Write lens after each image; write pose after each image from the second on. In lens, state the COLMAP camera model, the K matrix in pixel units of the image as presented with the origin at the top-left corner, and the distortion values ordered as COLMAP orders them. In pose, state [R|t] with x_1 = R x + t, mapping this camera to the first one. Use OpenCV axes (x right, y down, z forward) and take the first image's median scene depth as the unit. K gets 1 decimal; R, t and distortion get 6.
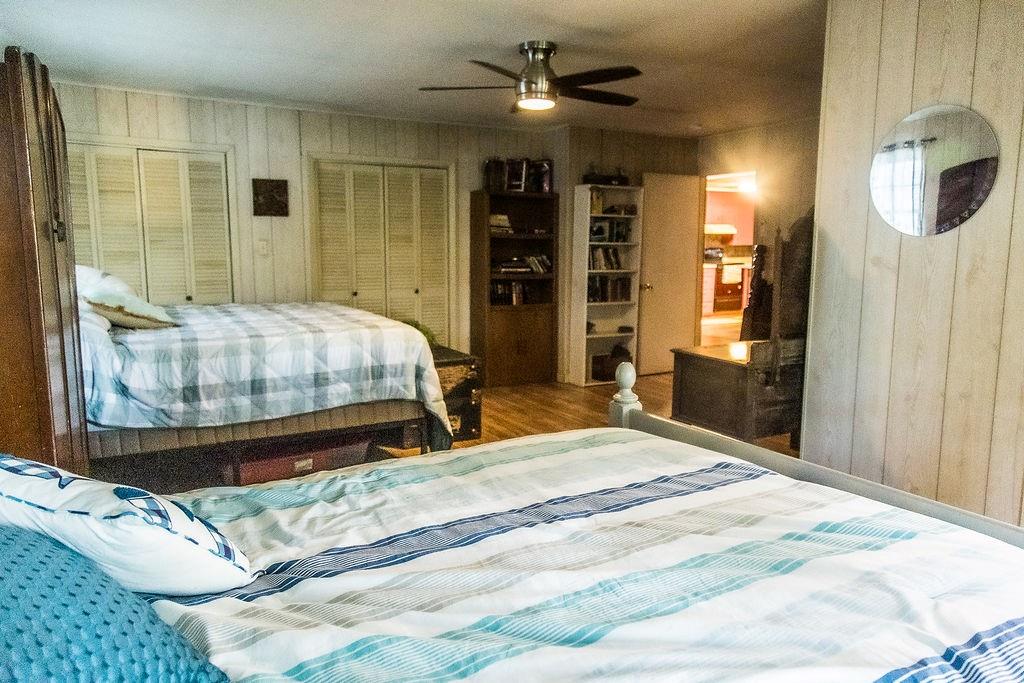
lens RADIAL K [[689.6, 0, 512.0], [0, 689.6, 341.5], [0, 0, 1]] dist [0.011508, 0.001371]
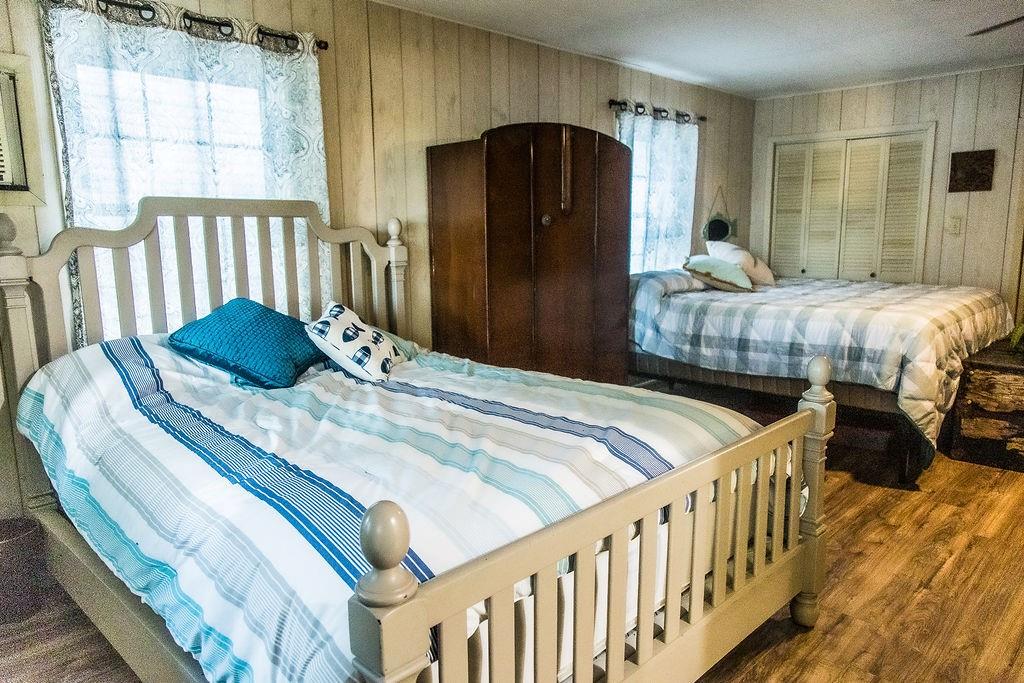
lens RADIAL K [[689.6, 0, 512.0], [0, 689.6, 341.5], [0, 0, 1]] dist [0.011508, 0.001371]
pose [[0.269396, 0.144689, -0.952098, 0.626023], [-0.119781, 0.986006, 0.115950, -0.028940], [0.955551, 0.082807, 0.282957, 0.272177]]
